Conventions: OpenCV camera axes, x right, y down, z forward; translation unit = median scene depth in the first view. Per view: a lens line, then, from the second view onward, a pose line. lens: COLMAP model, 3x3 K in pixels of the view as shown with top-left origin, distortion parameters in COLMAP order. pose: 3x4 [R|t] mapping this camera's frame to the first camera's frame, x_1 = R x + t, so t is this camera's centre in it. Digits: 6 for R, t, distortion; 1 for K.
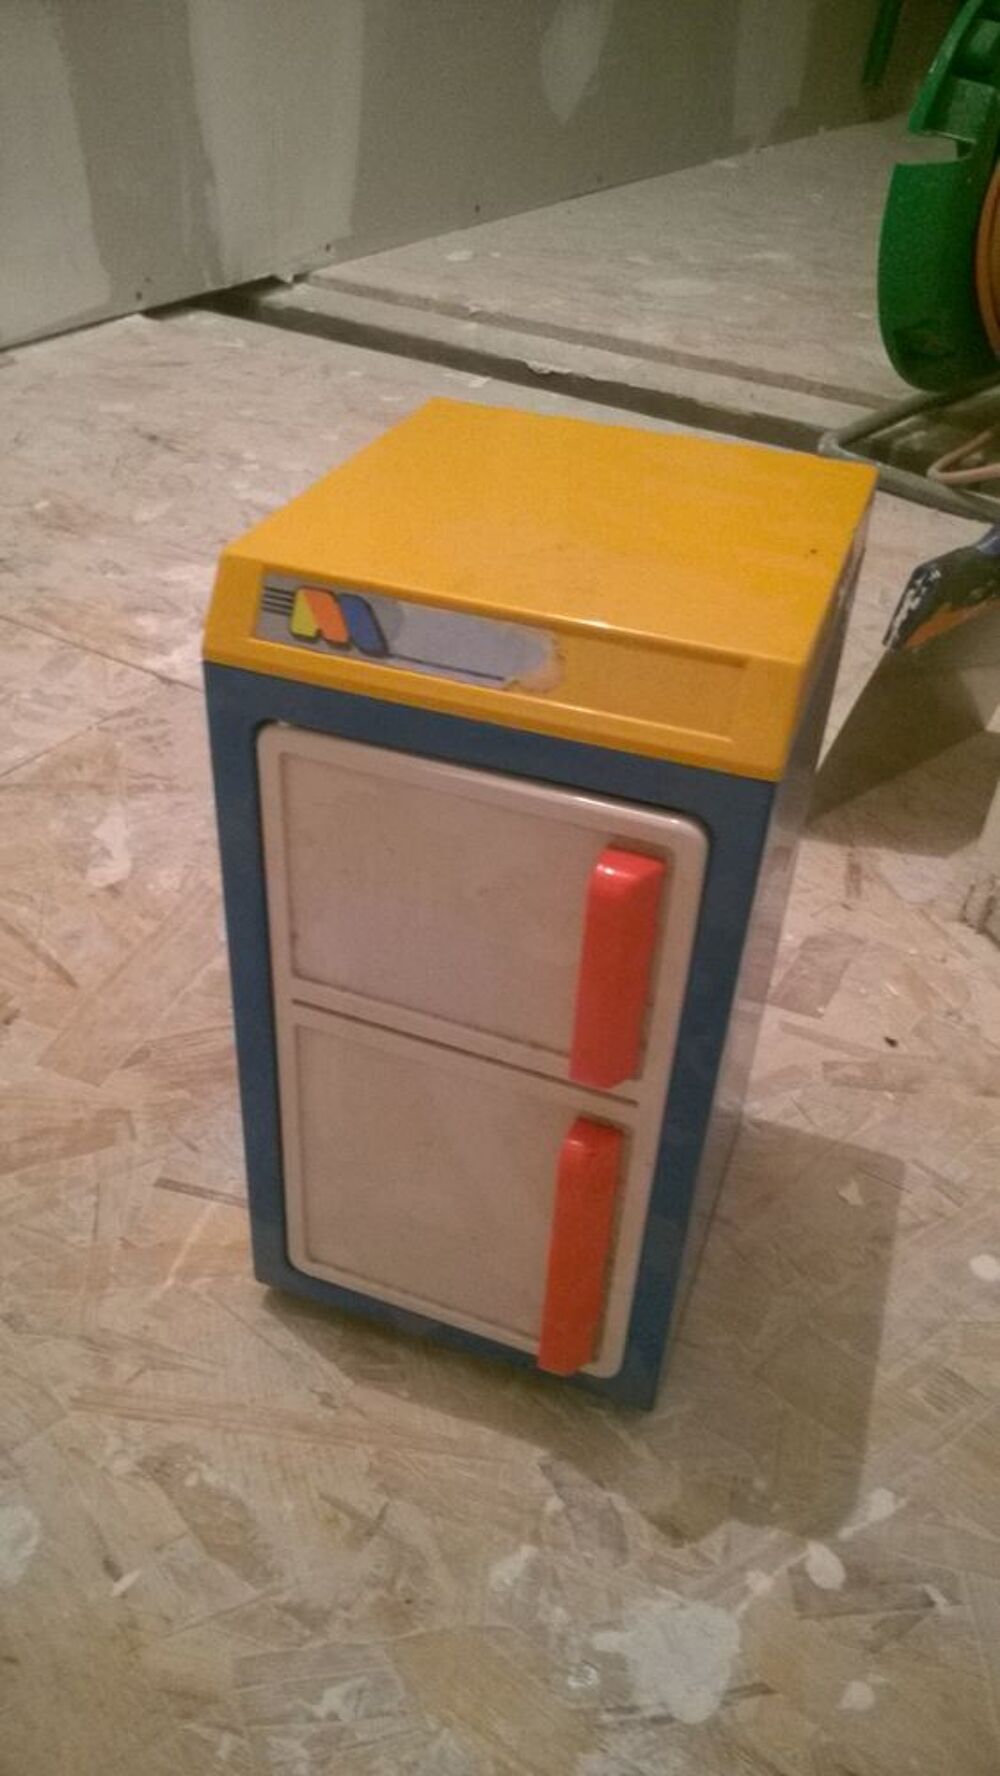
lens RADIAL K [[1334.0, 0, 500.0], [0, 1334.0, 888.0], [0, 0, 1]] dist [0.039586, -0.149090]
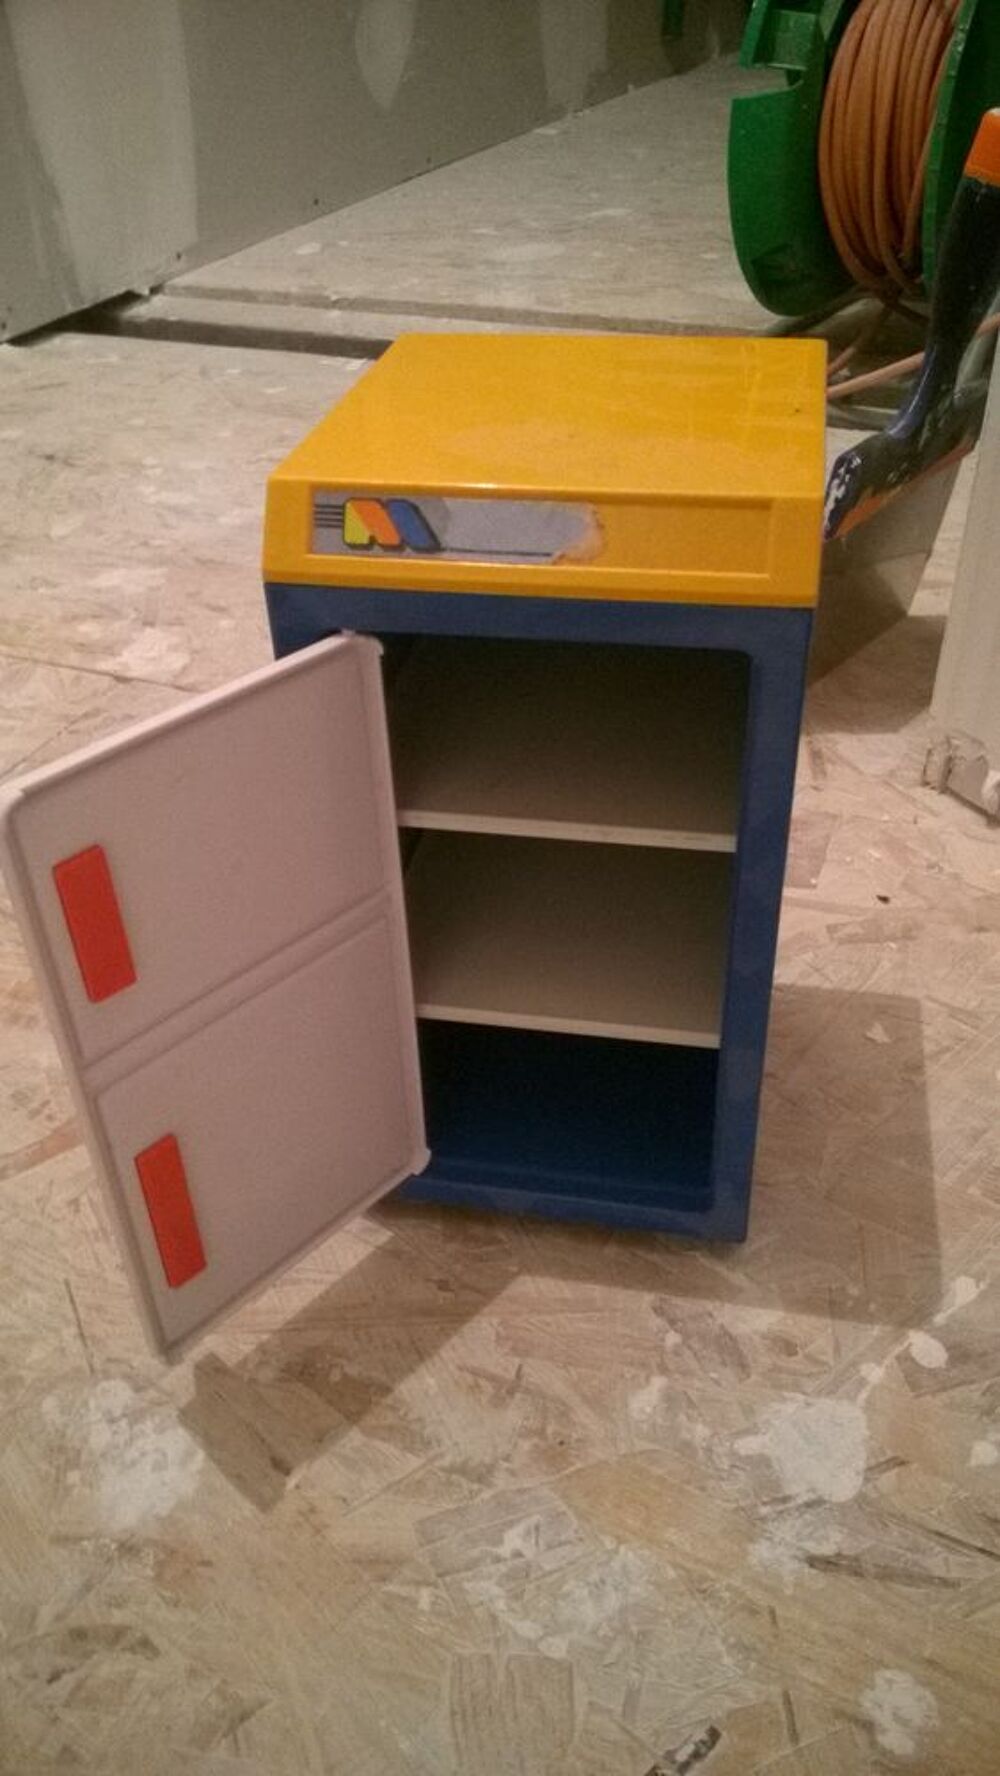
lens RADIAL K [[1334.0, 0, 500.0], [0, 1334.0, 888.0], [0, 0, 1]] dist [0.039586, -0.149090]
pose [[0.986136, -0.153126, 0.063944, -0.082871], [0.152846, 0.988206, 0.009286, 0.053569], [-0.064612, 0.000616, 0.997910, -0.050189]]
